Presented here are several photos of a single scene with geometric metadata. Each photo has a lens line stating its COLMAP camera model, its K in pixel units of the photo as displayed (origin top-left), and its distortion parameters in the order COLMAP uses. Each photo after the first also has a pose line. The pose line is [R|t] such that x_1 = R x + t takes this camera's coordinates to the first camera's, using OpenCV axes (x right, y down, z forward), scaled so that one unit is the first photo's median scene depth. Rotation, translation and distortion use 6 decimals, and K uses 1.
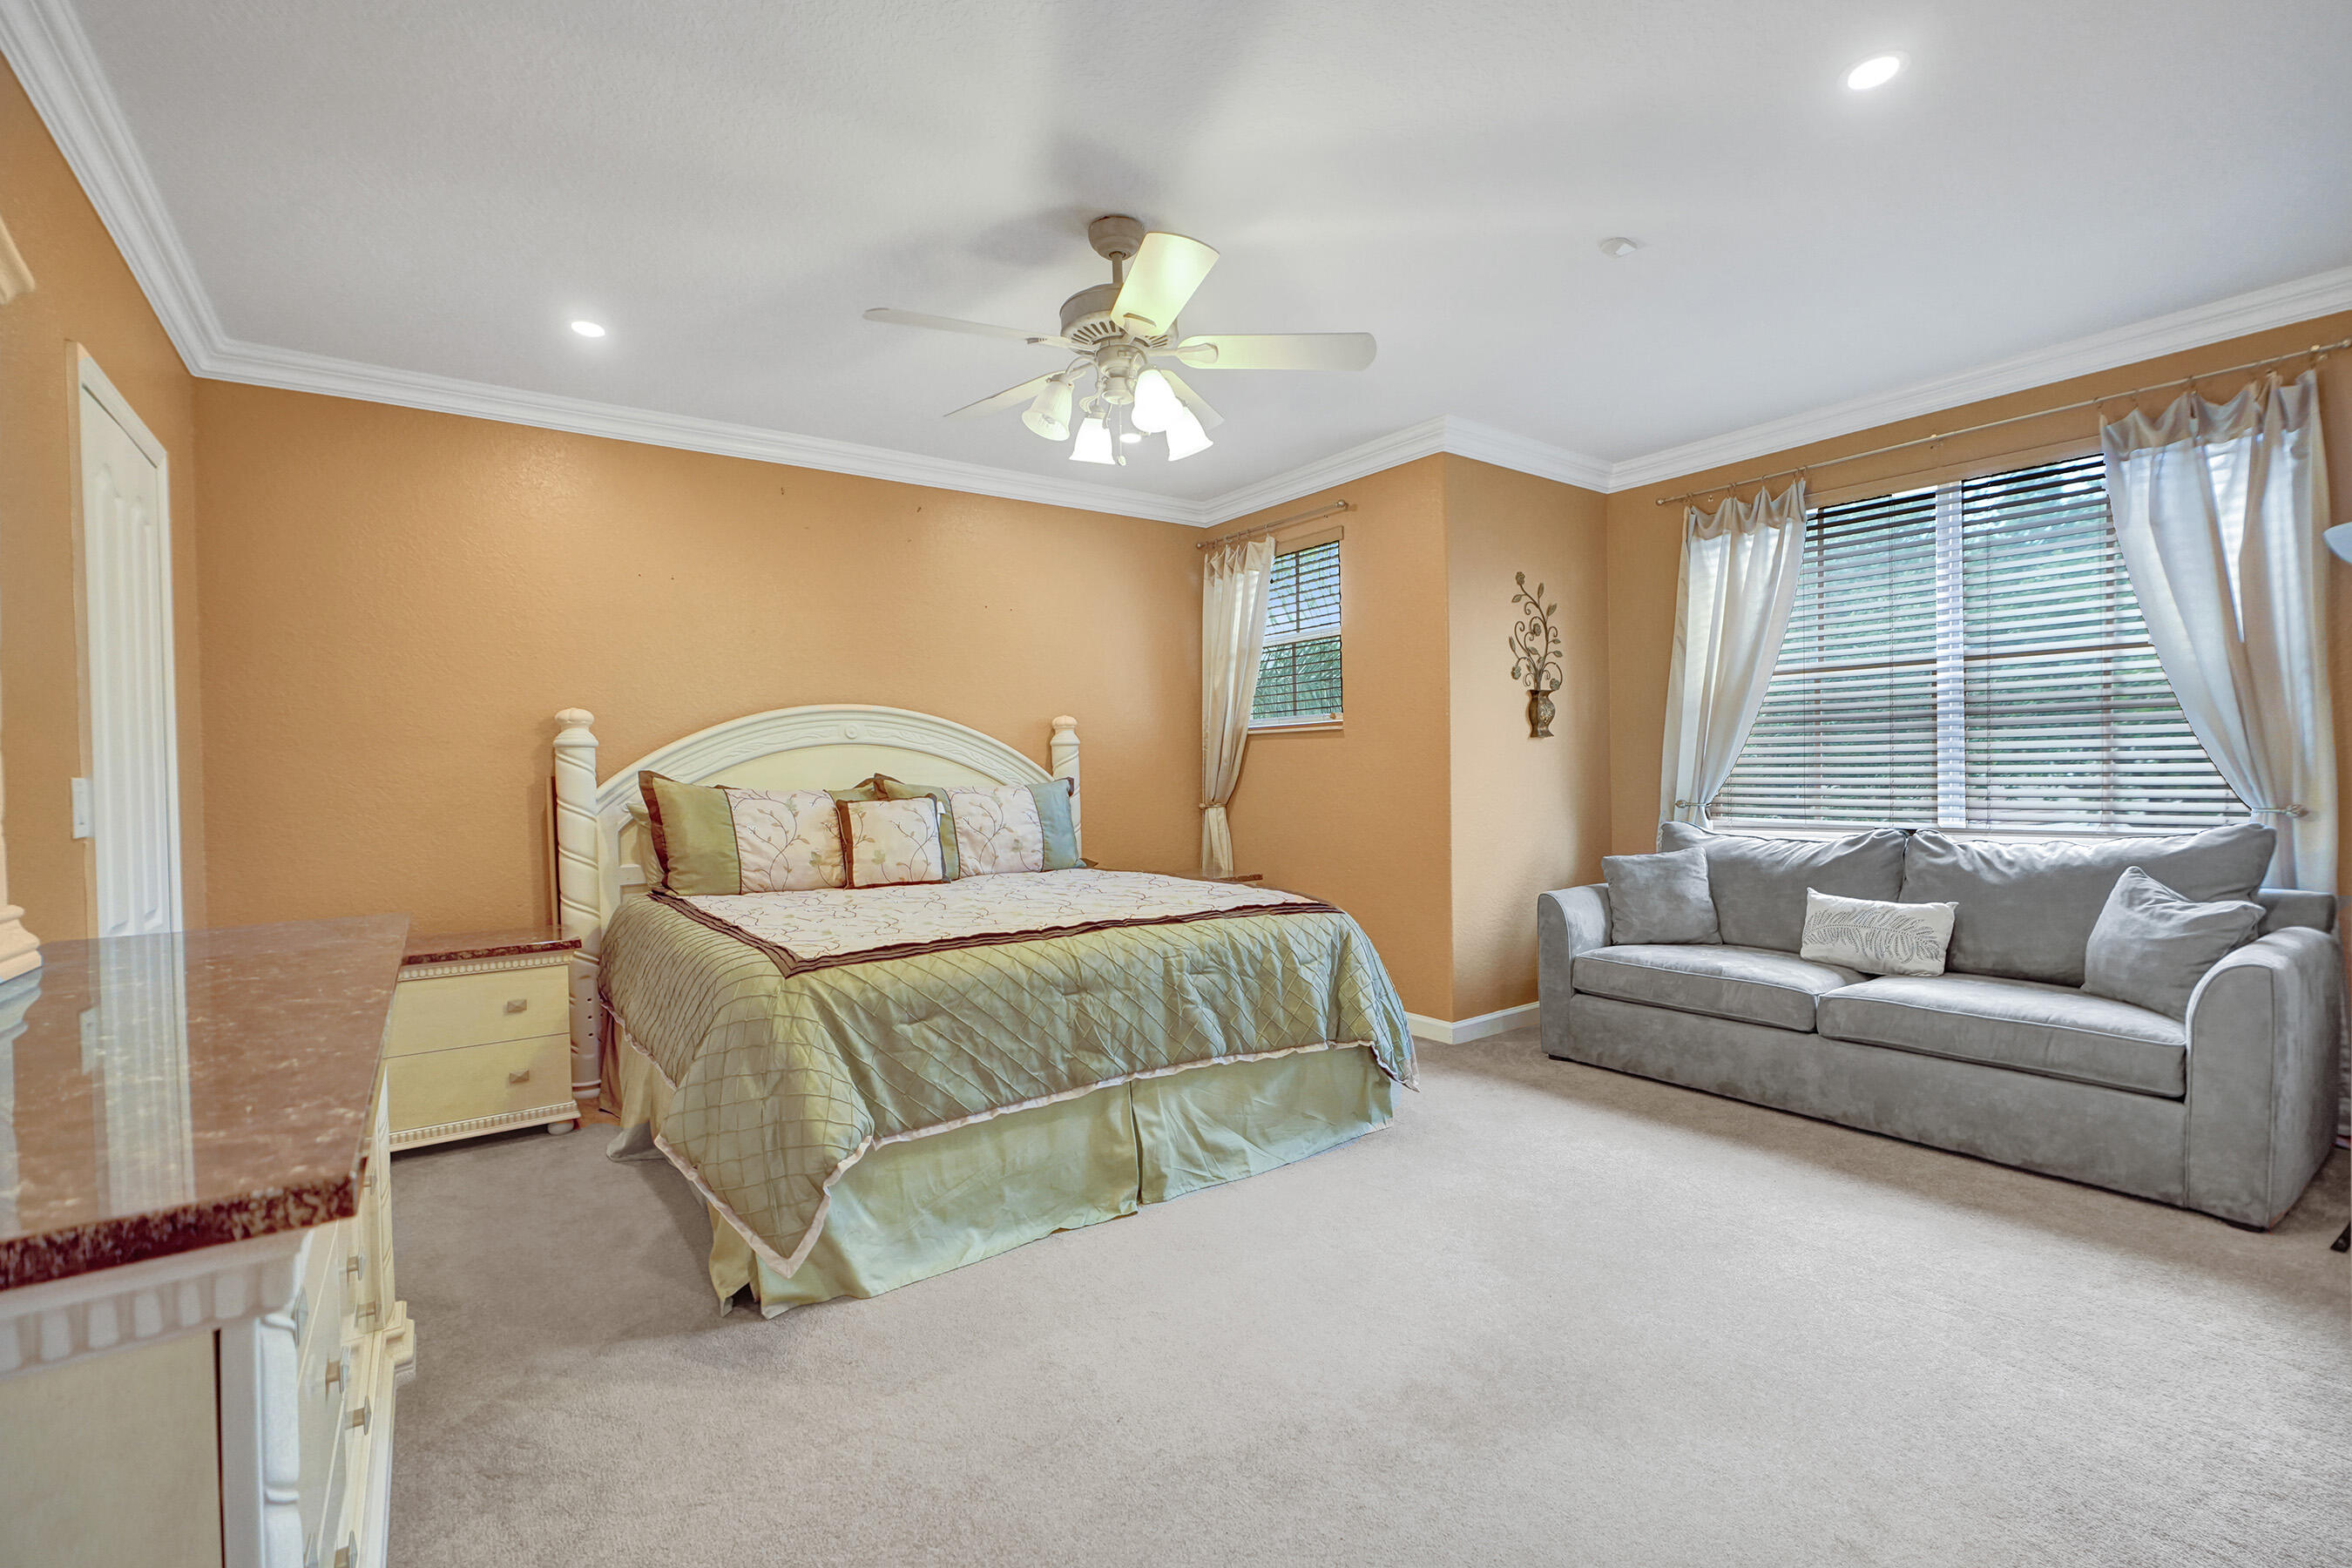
lens RADIAL K [[1040.2, 0, 1184.1], [0, 1040.2, 772.7], [0, 0, 1]] dist [-0.018239, 0.001975]
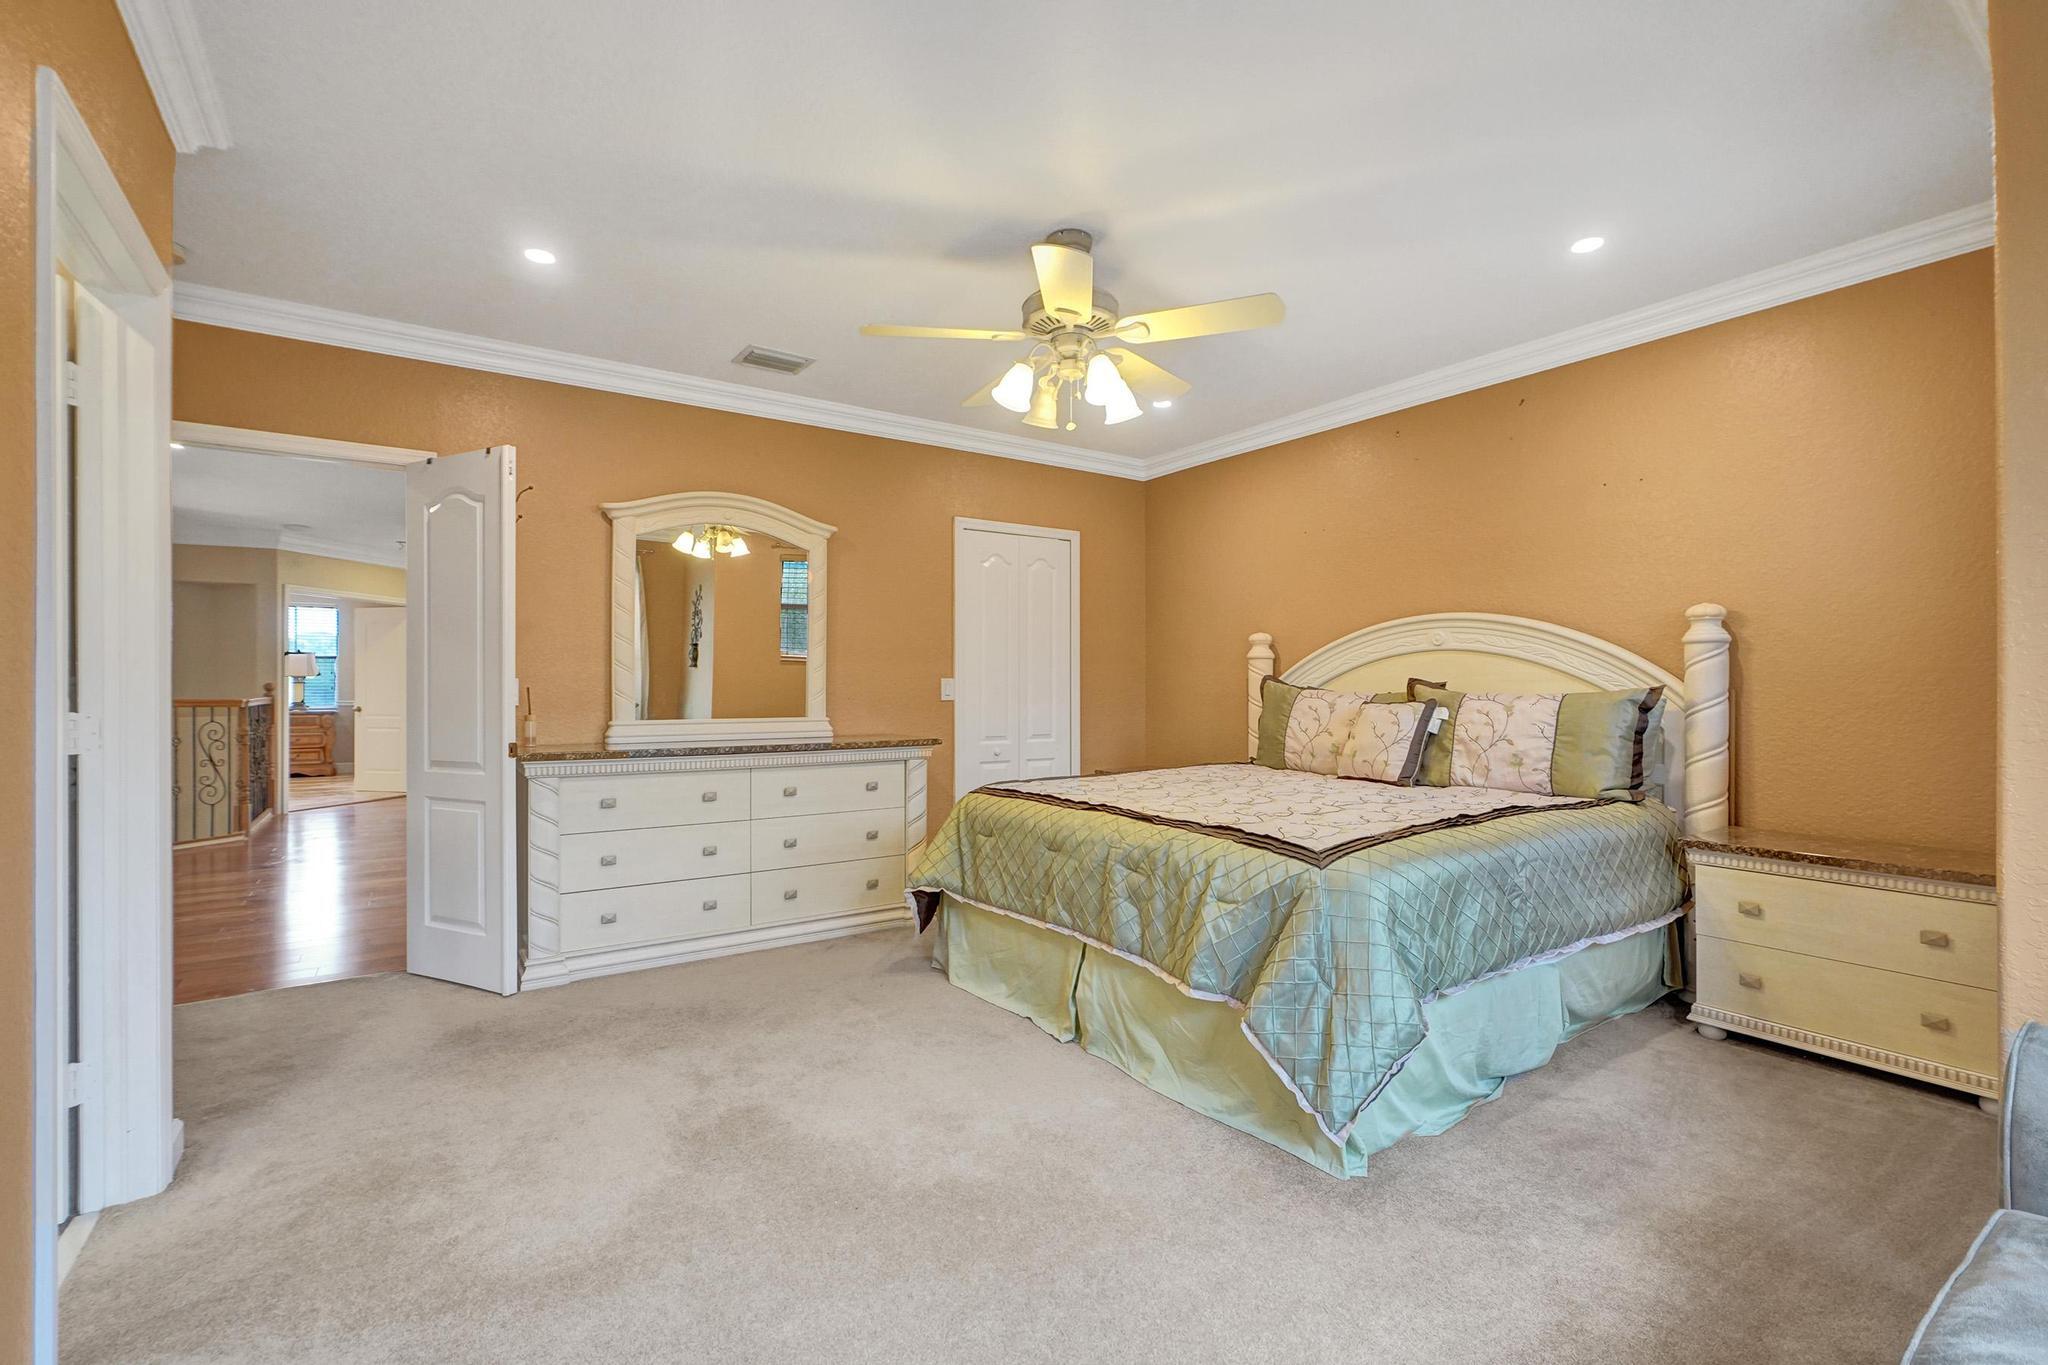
lens RADIAL K [[905.7, 0, 1029.0], [0, 905.7, 685.9], [0, 0, 1]] dist [-0.018239, 0.001975]
pose [[-0.027376, 0.016412, -0.999490, 0.720238], [0.002031, 0.999864, 0.016362, -0.008127], [0.999623, -0.001582, -0.027406, 0.707909]]
